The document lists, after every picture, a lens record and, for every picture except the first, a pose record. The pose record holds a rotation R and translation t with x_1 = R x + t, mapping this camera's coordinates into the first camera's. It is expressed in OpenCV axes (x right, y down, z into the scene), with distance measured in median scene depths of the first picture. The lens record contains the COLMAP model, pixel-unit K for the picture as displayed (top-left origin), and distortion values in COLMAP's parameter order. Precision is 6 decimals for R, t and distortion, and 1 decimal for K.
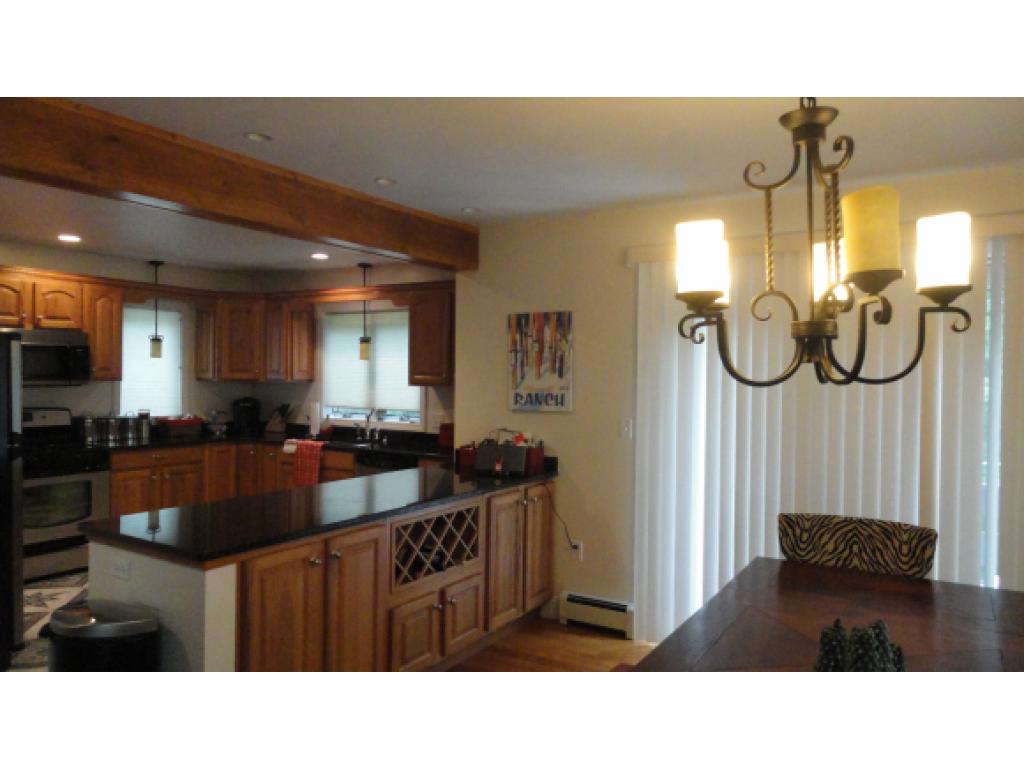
lens RADIAL K [[703.0, 0, 515.8], [0, 703.0, 382.8], [0, 0, 1]] dist [-0.010613, -0.005001]
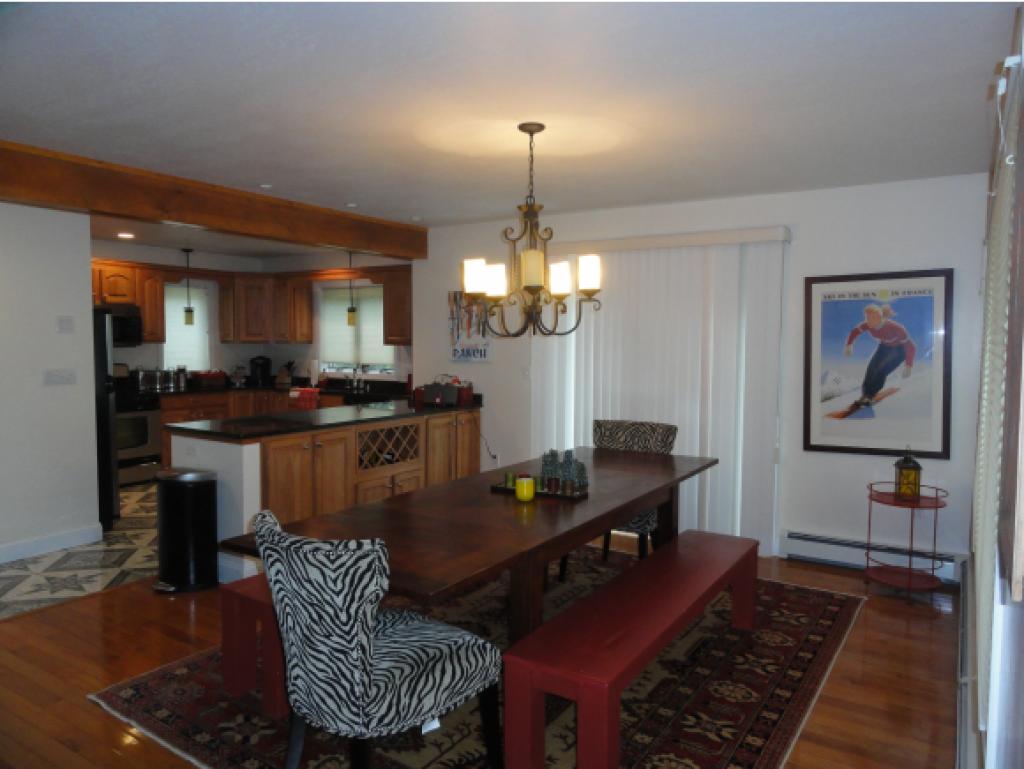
lens RADIAL K [[703.0, 0, 512.6], [0, 703.0, 382.4], [0, 0, 1]] dist [-0.010613, -0.005001]
pose [[0.999843, -0.005019, -0.016986, 0.114373], [0.005859, 0.998743, 0.049780, 0.010308], [0.016714, -0.049871, 0.998616, -0.319350]]
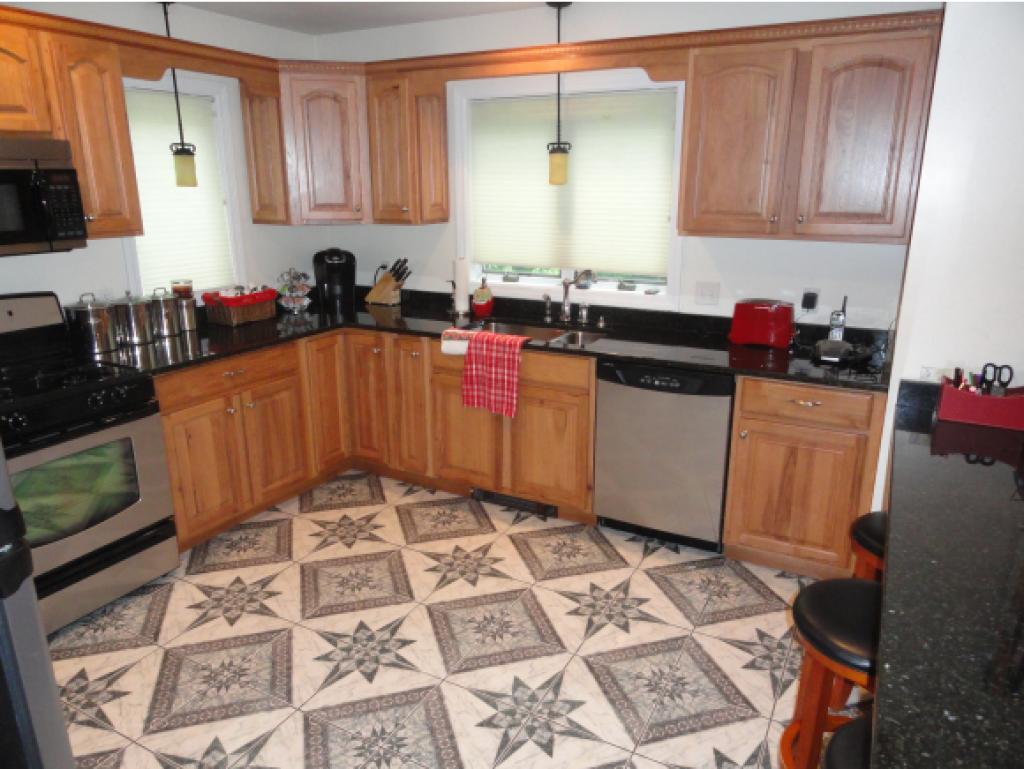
lens RADIAL K [[703.0, 0, 511.3], [0, 703.0, 388.3], [0, 0, 1]] dist [-0.010613, -0.005001]
pose [[0.998310, -0.027749, 0.051070, -0.336900], [0.012810, 0.962110, 0.272359, -0.034076], [-0.056692, -0.271244, 0.960839, 0.473801]]
